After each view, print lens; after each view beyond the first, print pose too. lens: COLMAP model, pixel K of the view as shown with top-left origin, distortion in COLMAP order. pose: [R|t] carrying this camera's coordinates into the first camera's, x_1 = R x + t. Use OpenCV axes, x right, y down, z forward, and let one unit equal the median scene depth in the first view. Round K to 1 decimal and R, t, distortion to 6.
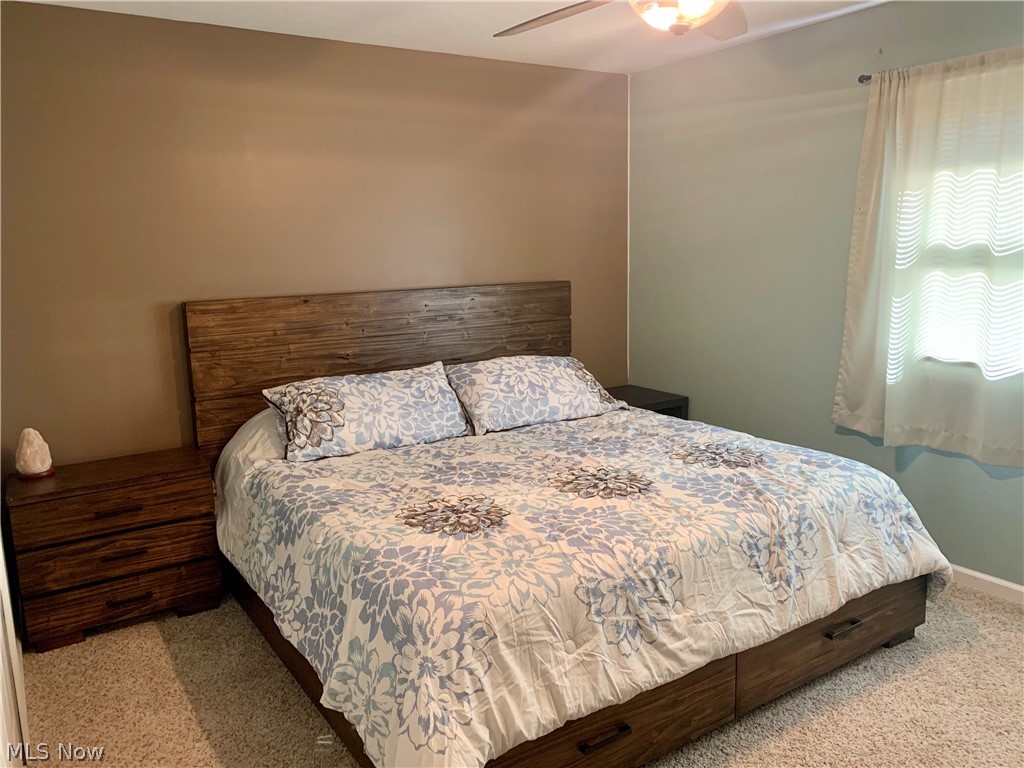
lens RADIAL K [[782.4, 0, 505.2], [0, 782.4, 375.8], [0, 0, 1]] dist [0.051654, -0.056960]
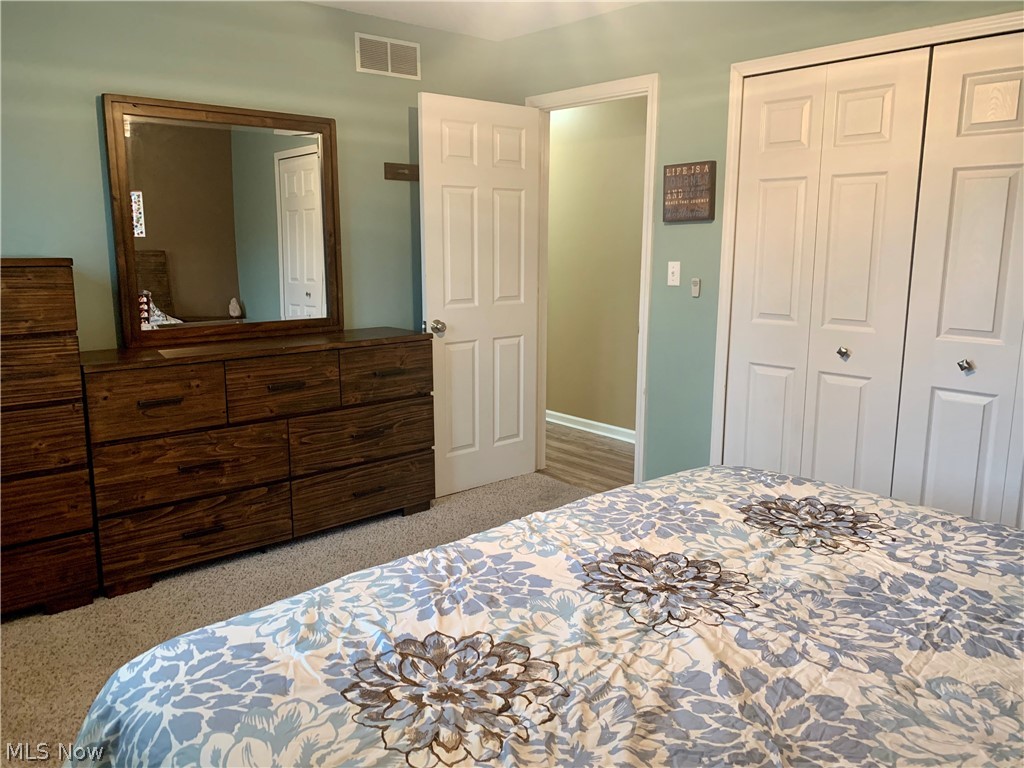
lens RADIAL K [[782.4, 0, 505.2], [0, 782.4, 375.8], [0, 0, 1]] dist [0.051654, -0.056960]
pose [[-0.987978, 0.061750, -0.141727, 0.329146], [0.007945, 0.935834, 0.352350, -0.235234], [0.154391, 0.346988, -0.925074, 1.521582]]
